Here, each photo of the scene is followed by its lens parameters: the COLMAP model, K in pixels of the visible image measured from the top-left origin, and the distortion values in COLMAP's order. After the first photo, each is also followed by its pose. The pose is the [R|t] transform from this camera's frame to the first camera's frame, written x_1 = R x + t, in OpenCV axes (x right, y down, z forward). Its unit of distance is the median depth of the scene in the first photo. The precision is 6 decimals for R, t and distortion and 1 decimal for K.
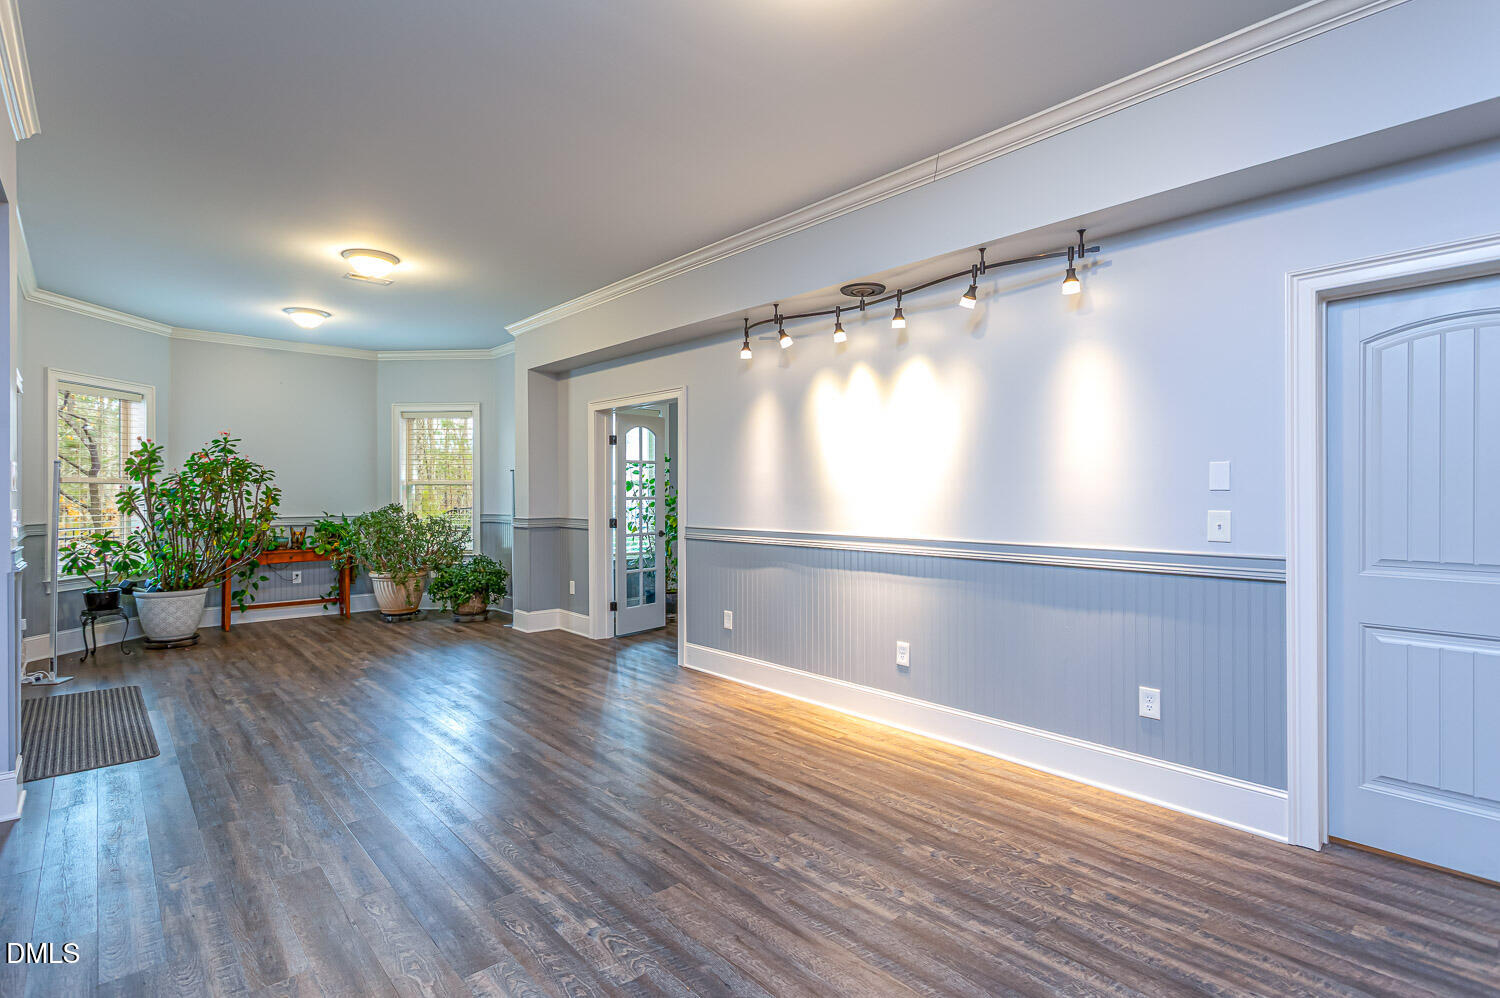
lens RADIAL K [[704.7, 0, 752.5], [0, 704.7, 495.1], [0, 0, 1]] dist [-0.001206, 0.000067]
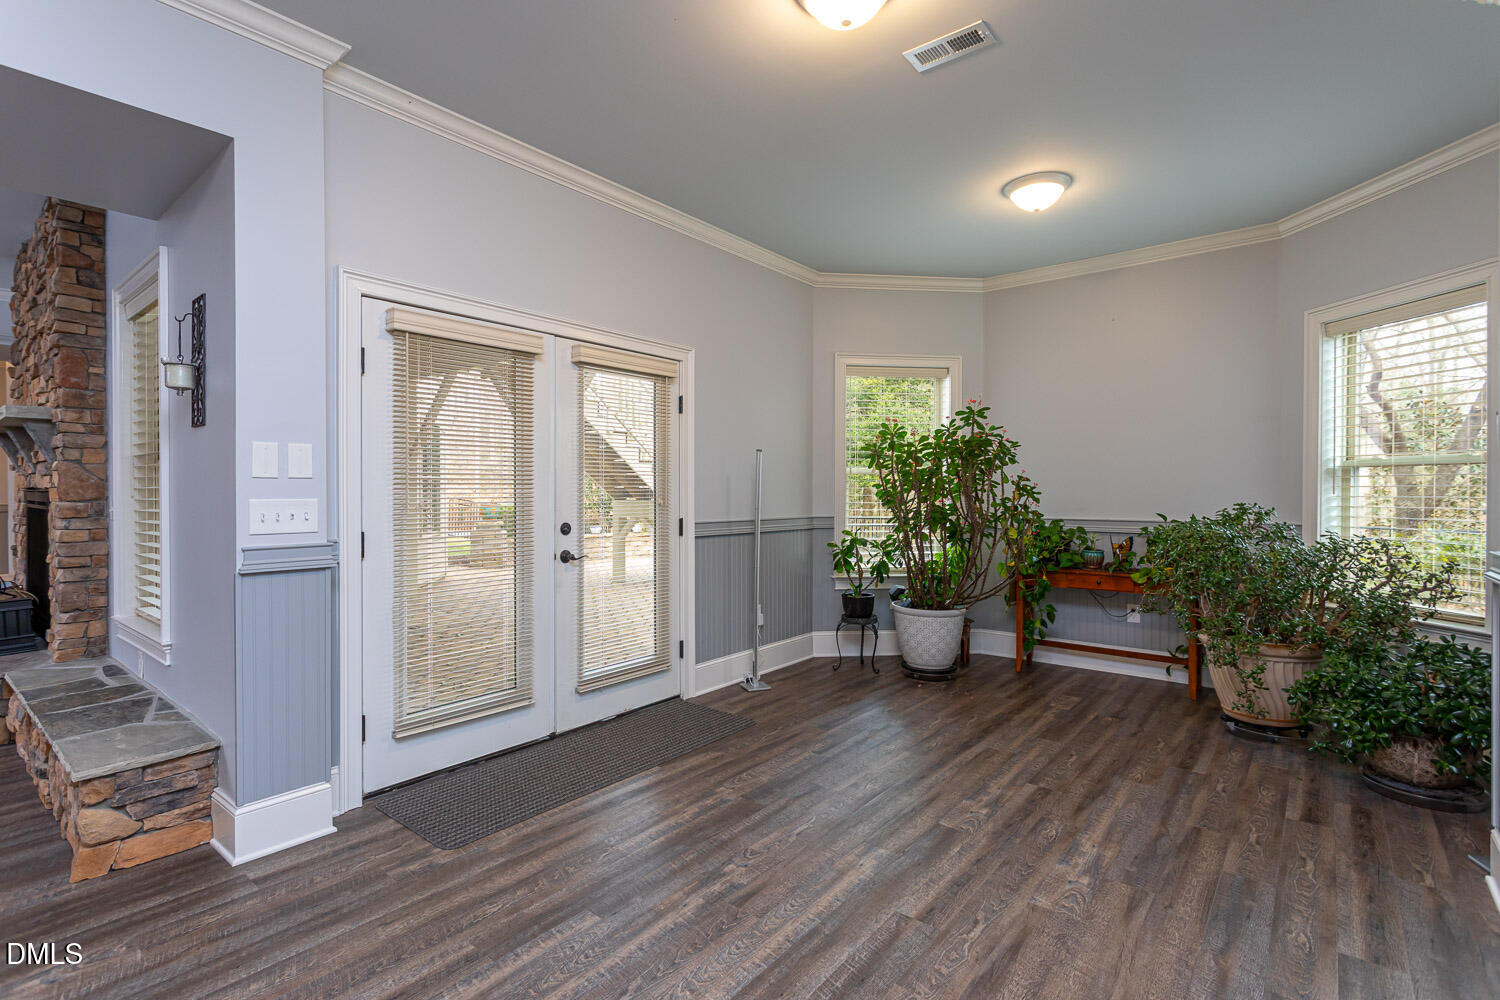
lens RADIAL K [[704.7, 0, 746.3], [0, 704.7, 491.0], [0, 0, 1]] dist [-0.001206, 0.000067]
pose [[0.121474, 0.007634, -0.992565, -0.047703], [-0.001920, 0.999970, 0.007456, -0.000129], [0.992593, 0.001000, 0.121485, 0.608677]]
